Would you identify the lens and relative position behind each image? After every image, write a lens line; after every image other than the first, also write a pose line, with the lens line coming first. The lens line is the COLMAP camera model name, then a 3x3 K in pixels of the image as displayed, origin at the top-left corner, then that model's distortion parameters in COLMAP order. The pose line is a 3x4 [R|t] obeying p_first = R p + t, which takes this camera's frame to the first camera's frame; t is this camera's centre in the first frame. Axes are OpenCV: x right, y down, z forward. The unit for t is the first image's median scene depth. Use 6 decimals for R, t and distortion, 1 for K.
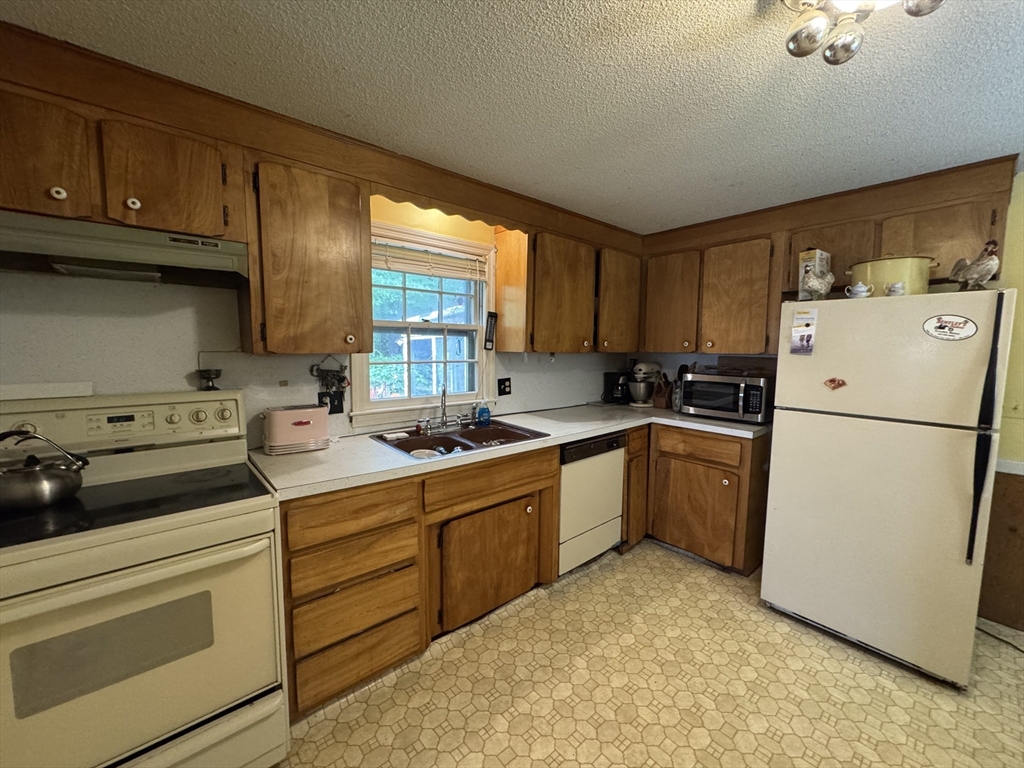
lens RADIAL K [[416.4, 0, 512.7], [0, 416.4, 384.1], [0, 0, 1]] dist [-0.001707, 0.000005]
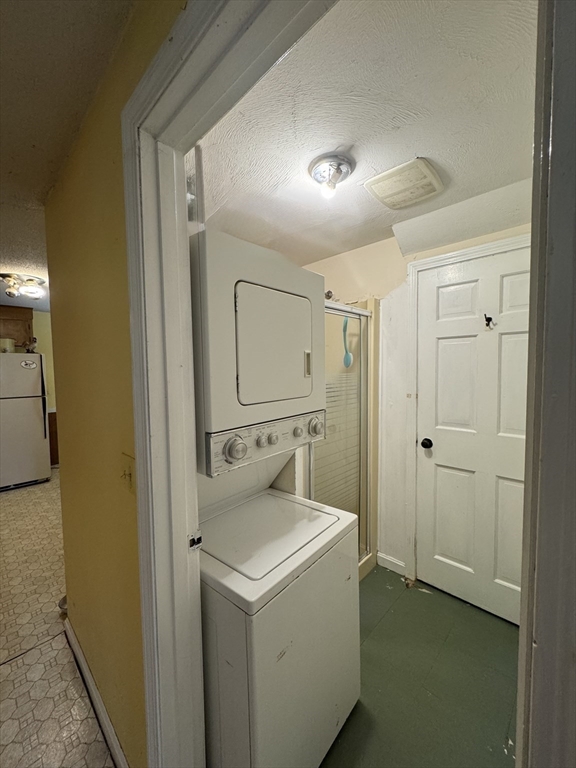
lens RADIAL K [[312.3, 0, 288.7], [0, 312.3, 386.3], [0, 0, 1]] dist [-0.001707, 0.000005]
pose [[-0.078934, -0.058082, 0.995186, -1.380665], [0.109282, 0.991780, 0.066551, 0.076093], [-0.990872, 0.114009, -0.071938, -0.709614]]
